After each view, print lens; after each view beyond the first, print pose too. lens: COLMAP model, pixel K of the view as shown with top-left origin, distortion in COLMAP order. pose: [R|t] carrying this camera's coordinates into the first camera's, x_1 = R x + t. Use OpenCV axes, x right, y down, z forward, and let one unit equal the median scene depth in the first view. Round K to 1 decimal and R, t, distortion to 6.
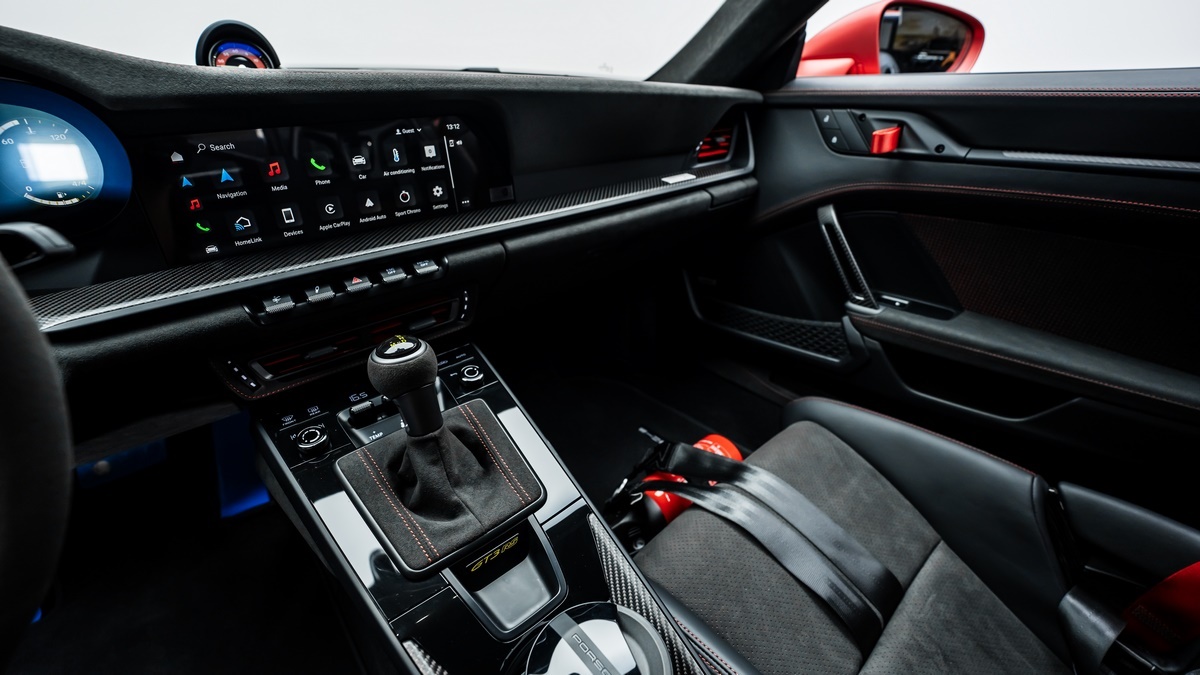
lens RADIAL K [[479.7, 0, 600.0], [0, 479.7, 337.5], [0, 0, 1]] dist [-0.032417, 0.004018]
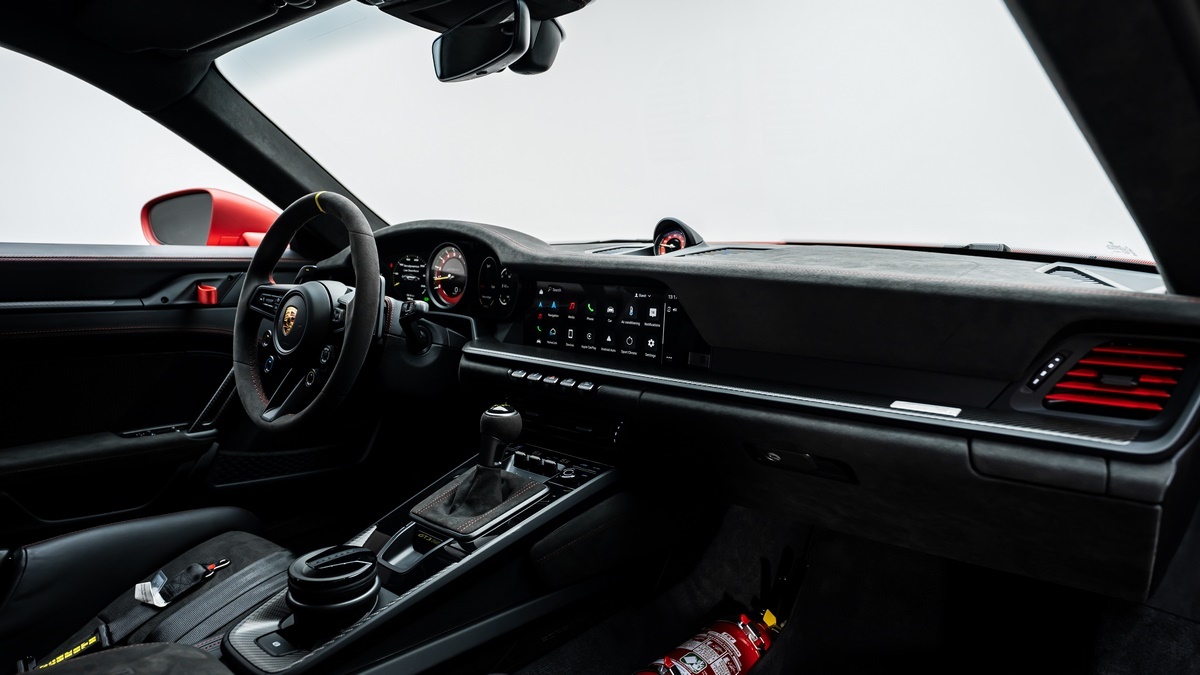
lens RADIAL K [[746.9, 0, 600.0], [0, 746.9, 337.5], [0, 0, 1]] dist [-0.002352, -0.000688]
pose [[0.115094, 0.128215, -0.985045, 1.205686], [-0.481048, 0.874796, 0.057658, -0.288068], [0.869106, 0.467218, 0.162361, 0.444901]]
